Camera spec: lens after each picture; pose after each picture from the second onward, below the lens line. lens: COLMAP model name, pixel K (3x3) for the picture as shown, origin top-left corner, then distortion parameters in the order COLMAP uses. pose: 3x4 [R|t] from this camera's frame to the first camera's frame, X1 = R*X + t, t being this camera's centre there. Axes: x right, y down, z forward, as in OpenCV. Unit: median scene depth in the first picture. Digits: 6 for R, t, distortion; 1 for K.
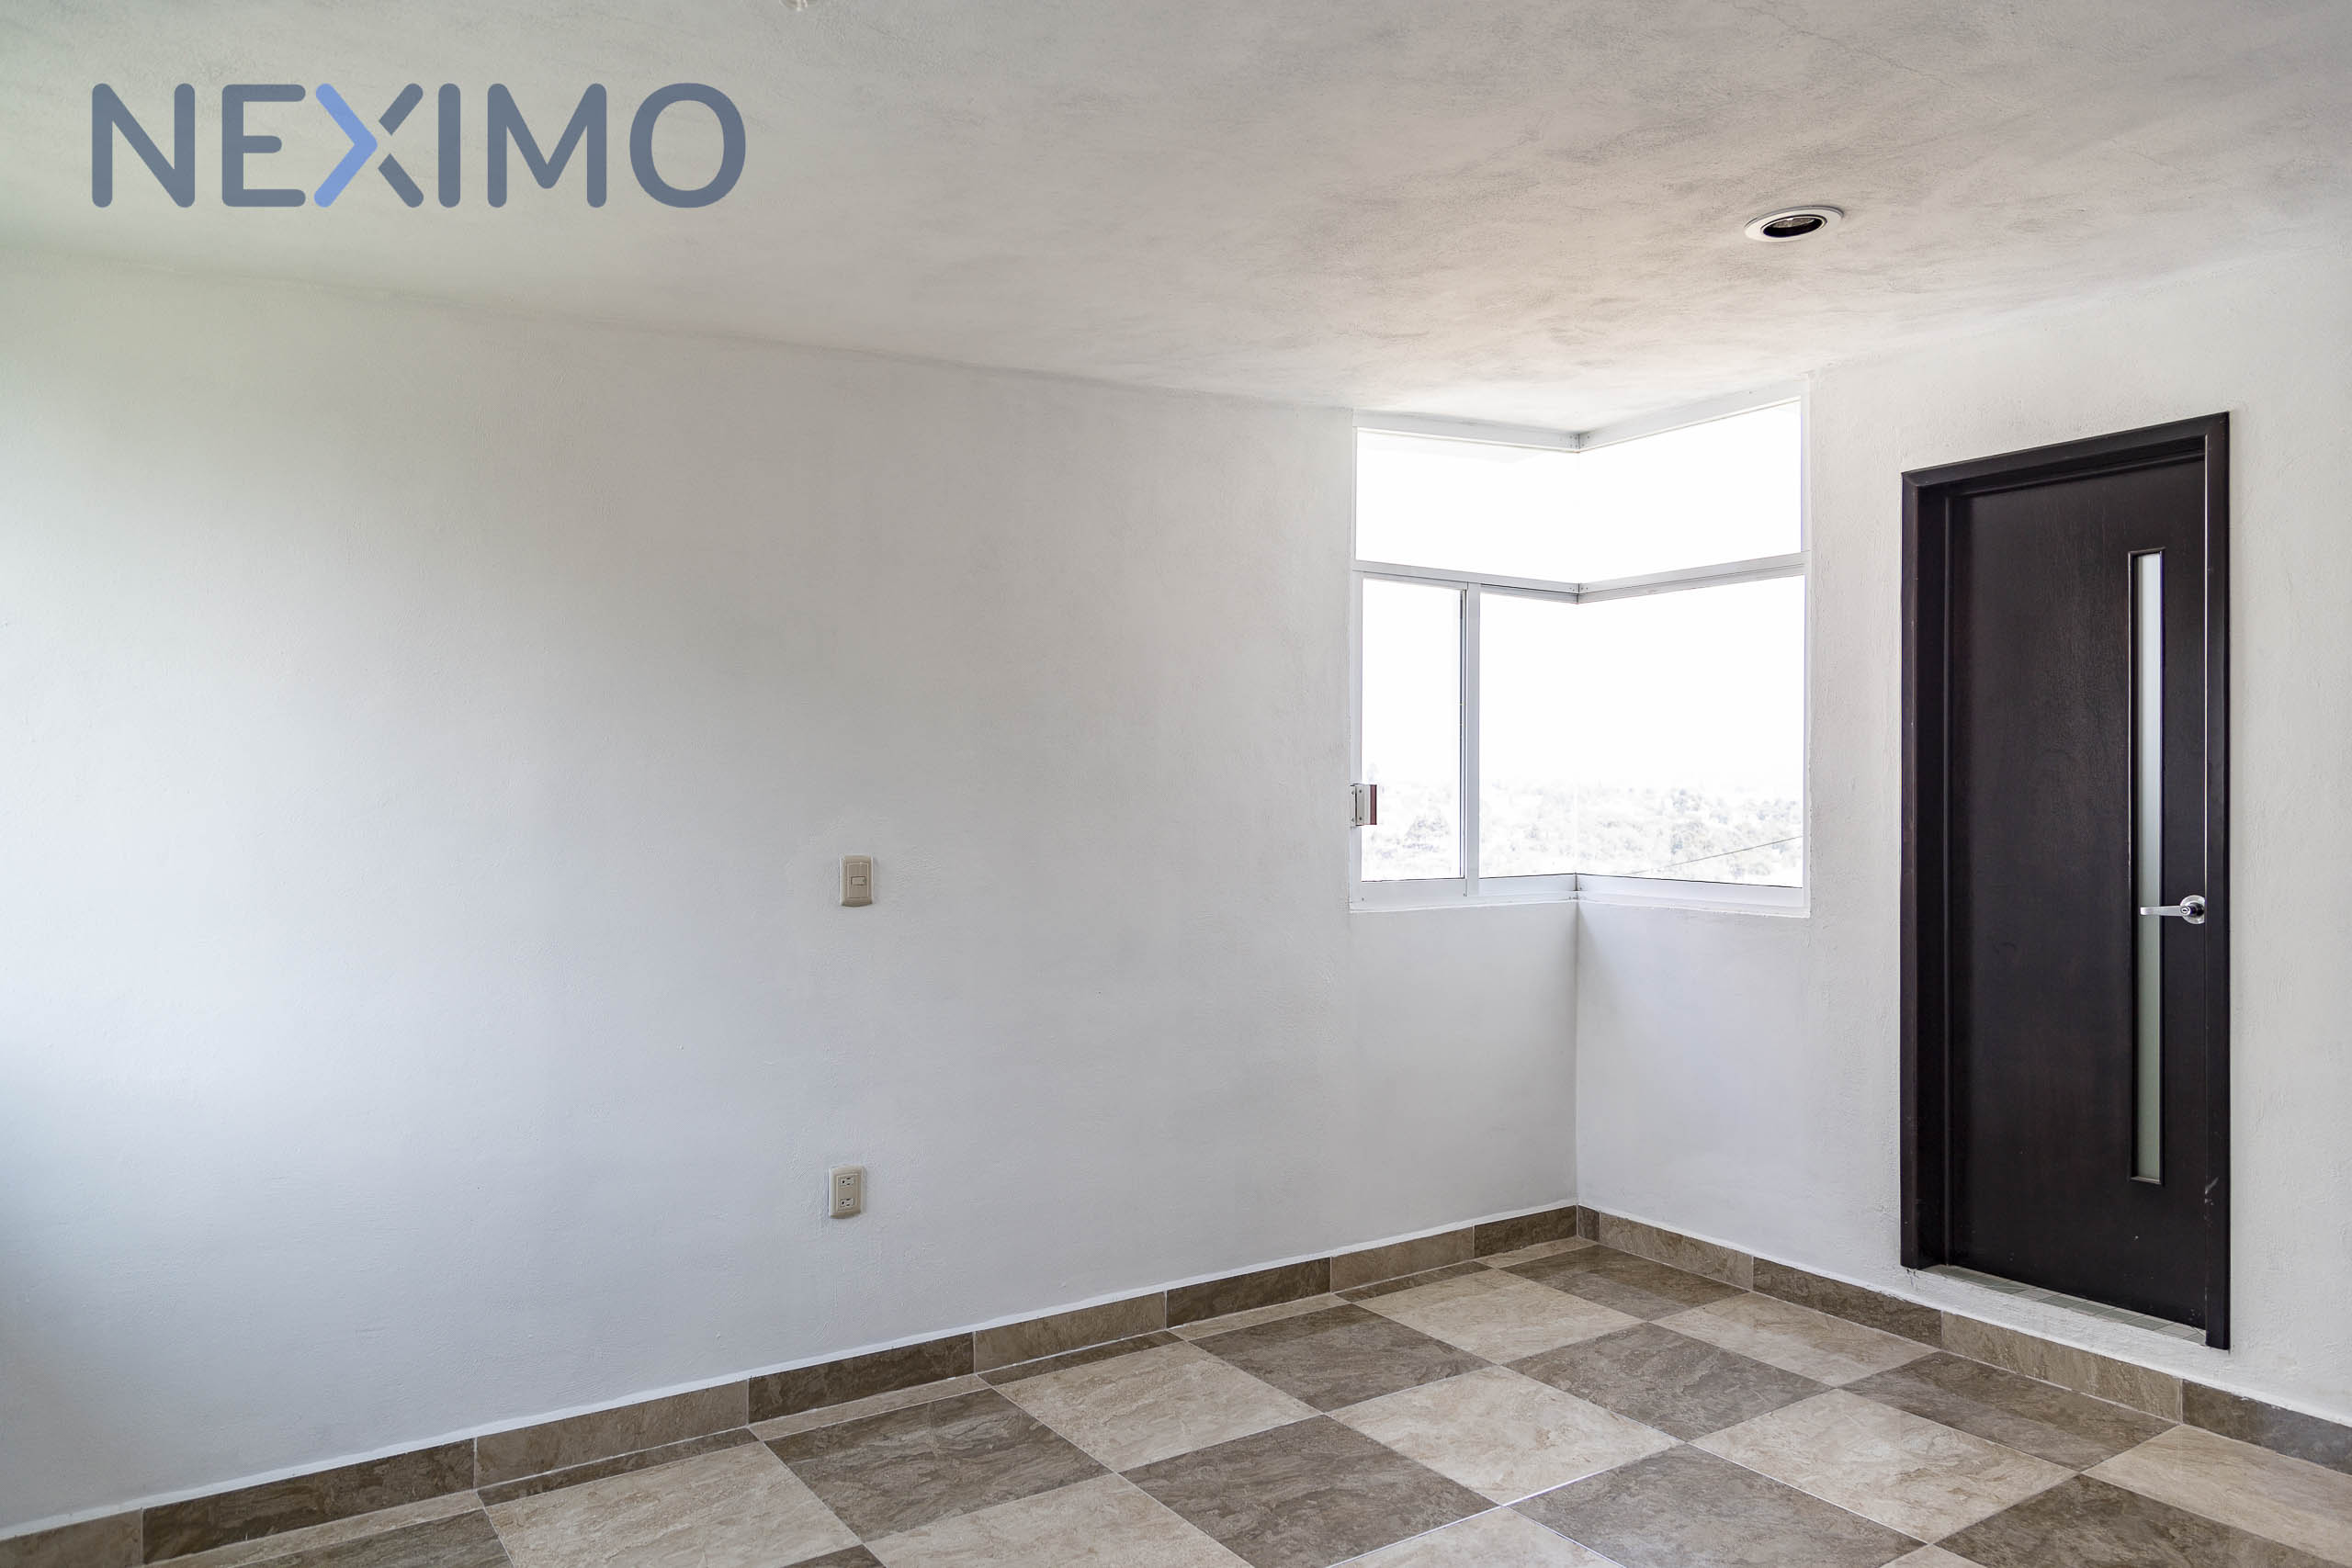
lens RADIAL K [[1575.2, 0, 1176.0], [0, 1575.2, 784.0], [0, 0, 1]] dist [-0.002567, -0.001763]
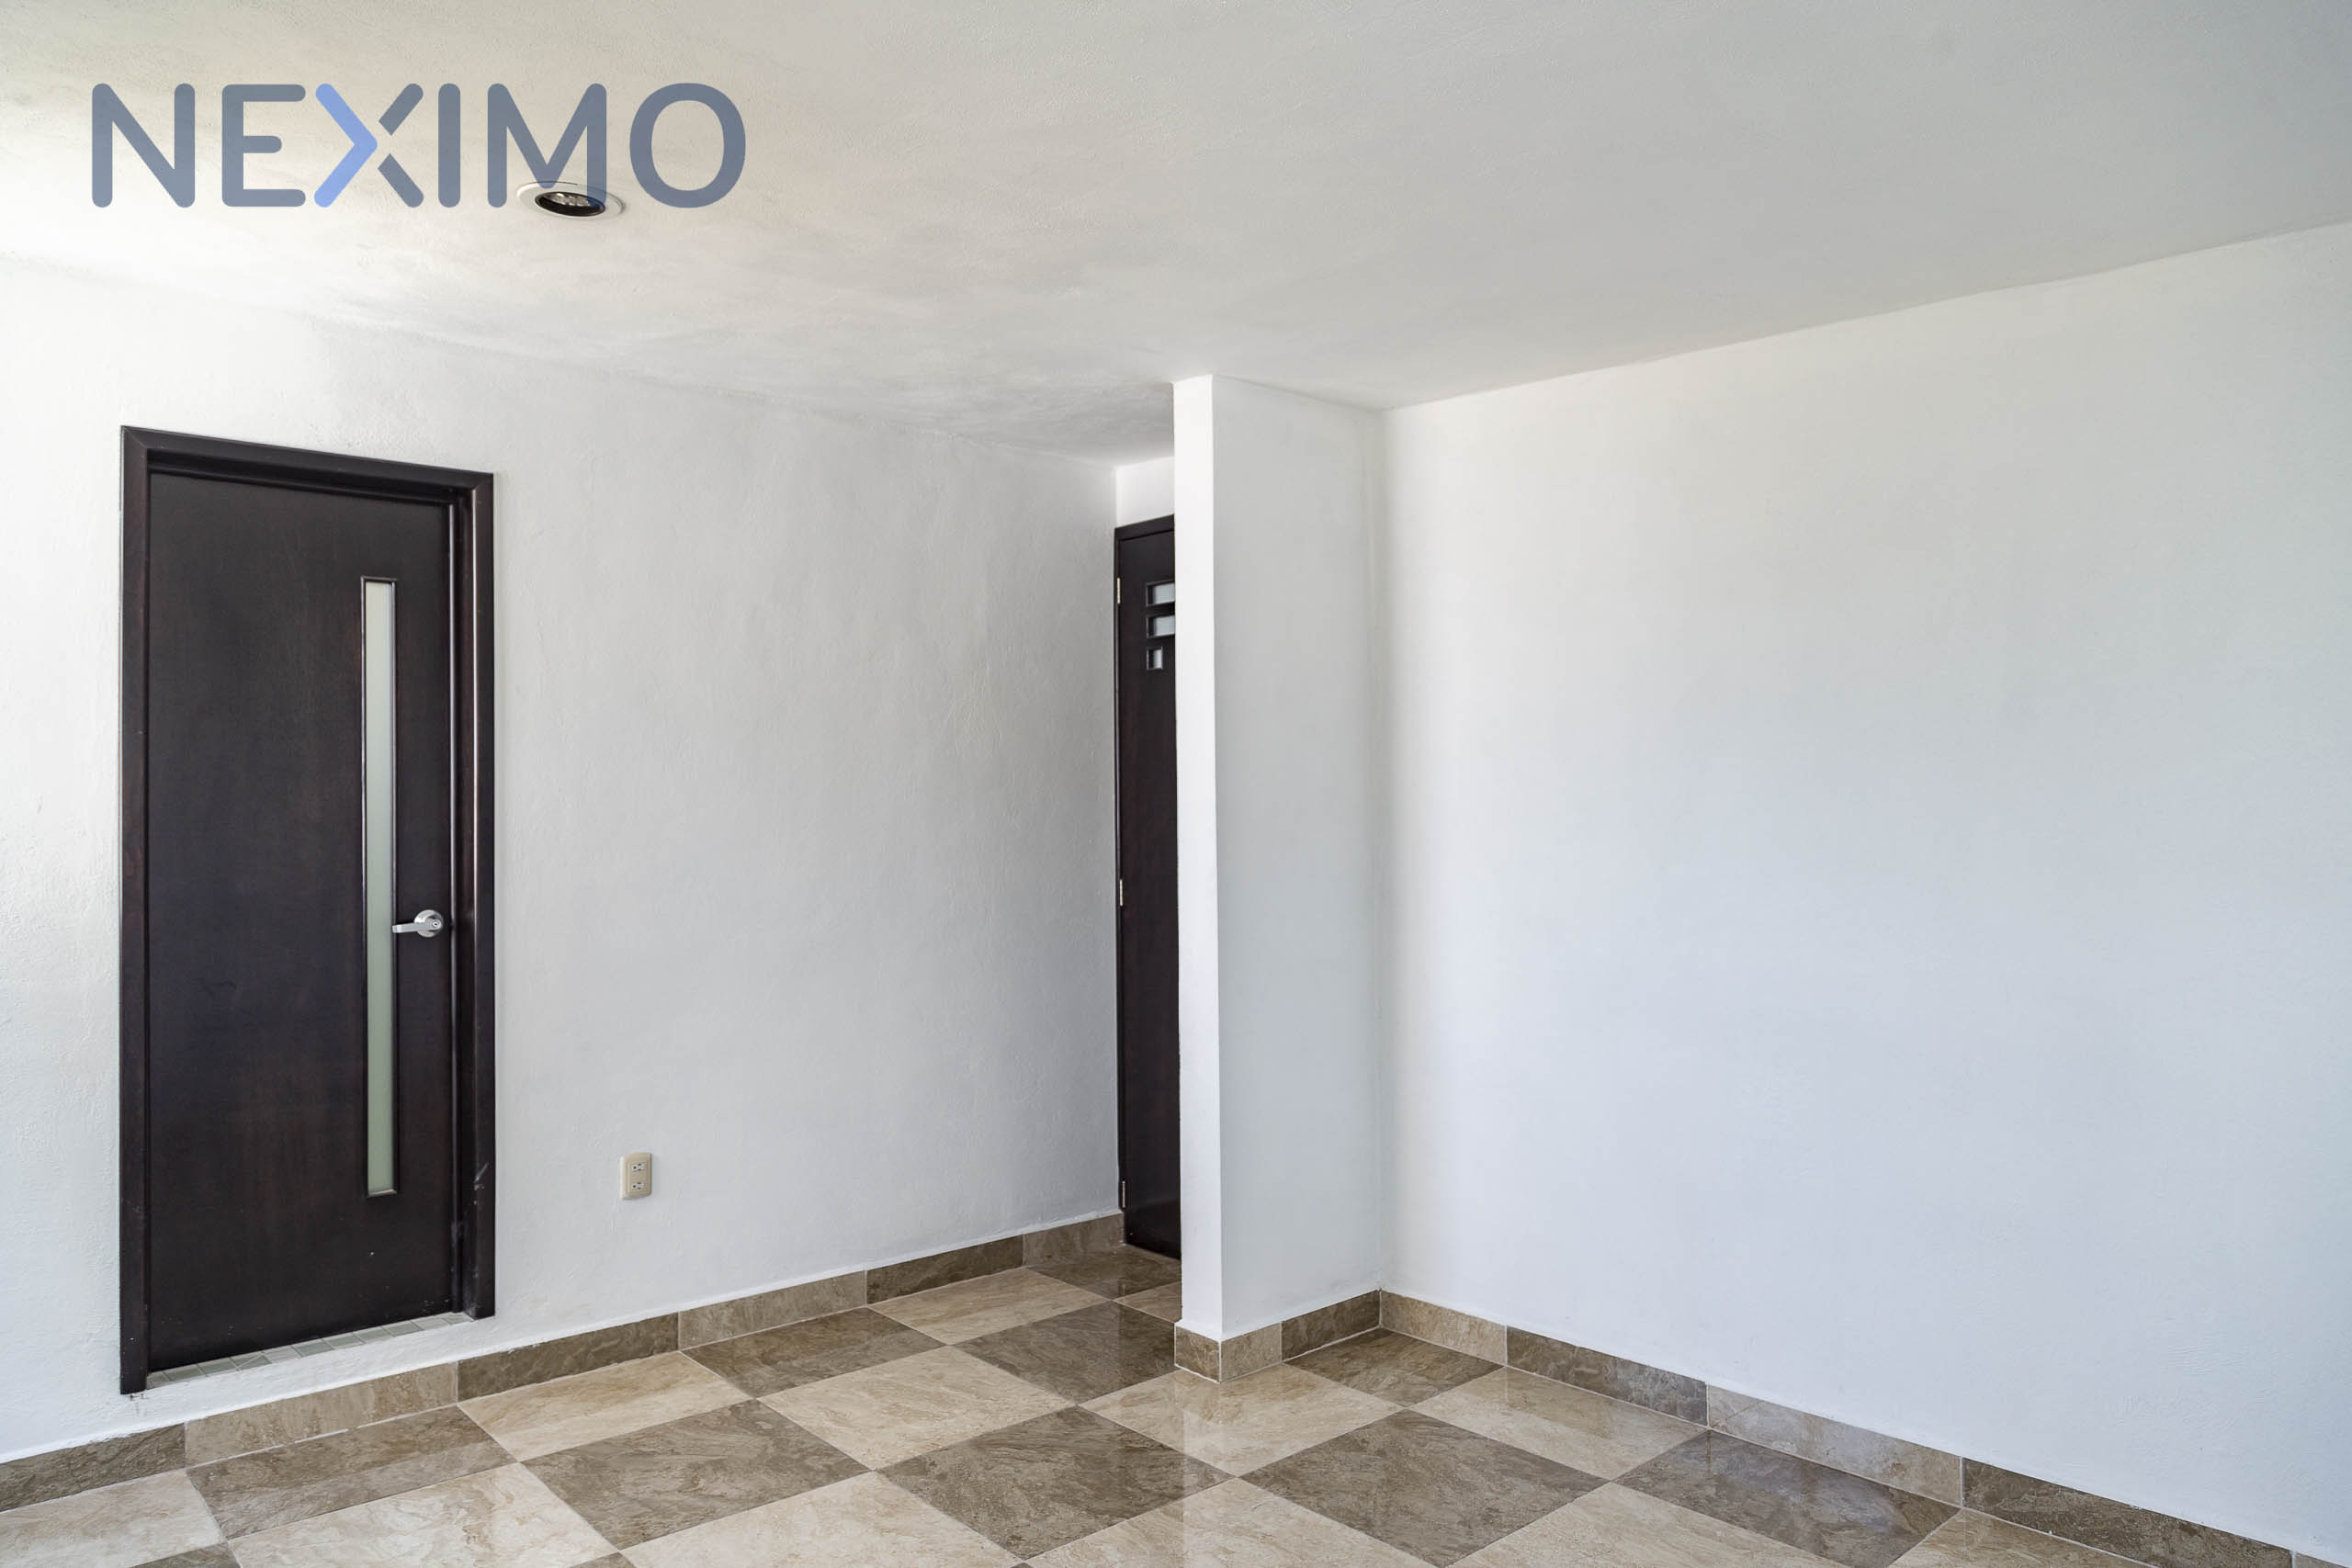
lens RADIAL K [[1540.6, 0, 1174.7], [0, 1540.6, 806.6], [0, 0, 1]] dist [0.002375, 0.001316]
pose [[-0.133389, 0.009417, 0.991019, -0.452042], [0.001974, 0.999955, -0.009237, 0.010344], [-0.991062, 0.000724, -0.133402, 0.627561]]
